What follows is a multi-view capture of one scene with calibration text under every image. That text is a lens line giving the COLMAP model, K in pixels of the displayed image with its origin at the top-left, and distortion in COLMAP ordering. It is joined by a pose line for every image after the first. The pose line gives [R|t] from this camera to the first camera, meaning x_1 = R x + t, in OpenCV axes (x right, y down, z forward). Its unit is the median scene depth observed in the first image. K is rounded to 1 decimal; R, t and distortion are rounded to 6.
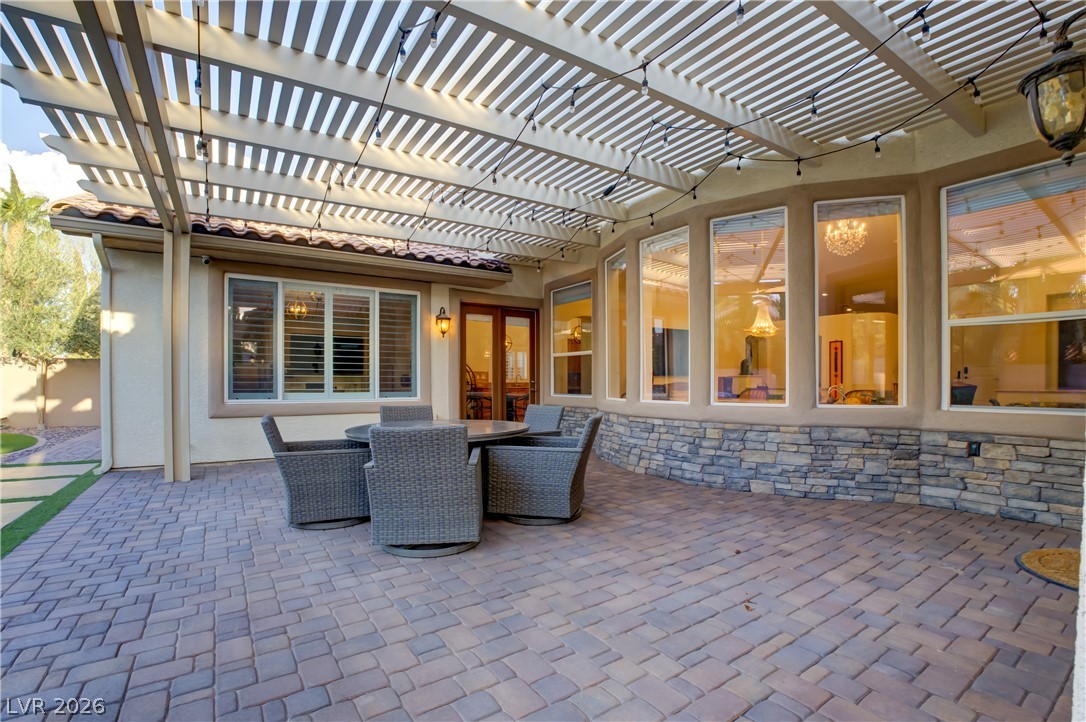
lens RADIAL K [[487.4, 0, 532.6], [0, 487.4, 365.8], [0, 0, 1]] dist [-0.047962, 0.003744]
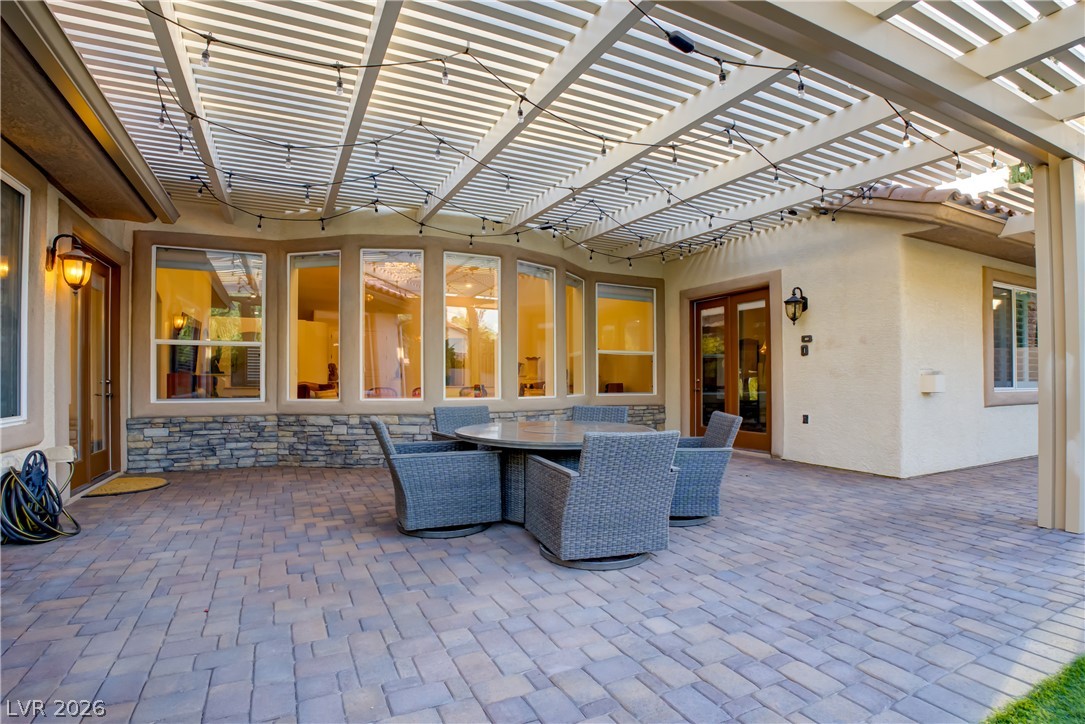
lens RADIAL K [[487.0, 0, 540.6], [0, 487.0, 374.9], [0, 0, 1]] dist [-0.047962, 0.003744]
pose [[0.139059, 0.014438, 0.990179, -1.450139], [-0.036767, 0.999280, -0.009407, 0.039009], [-0.989601, -0.035098, 0.139489, 1.168606]]
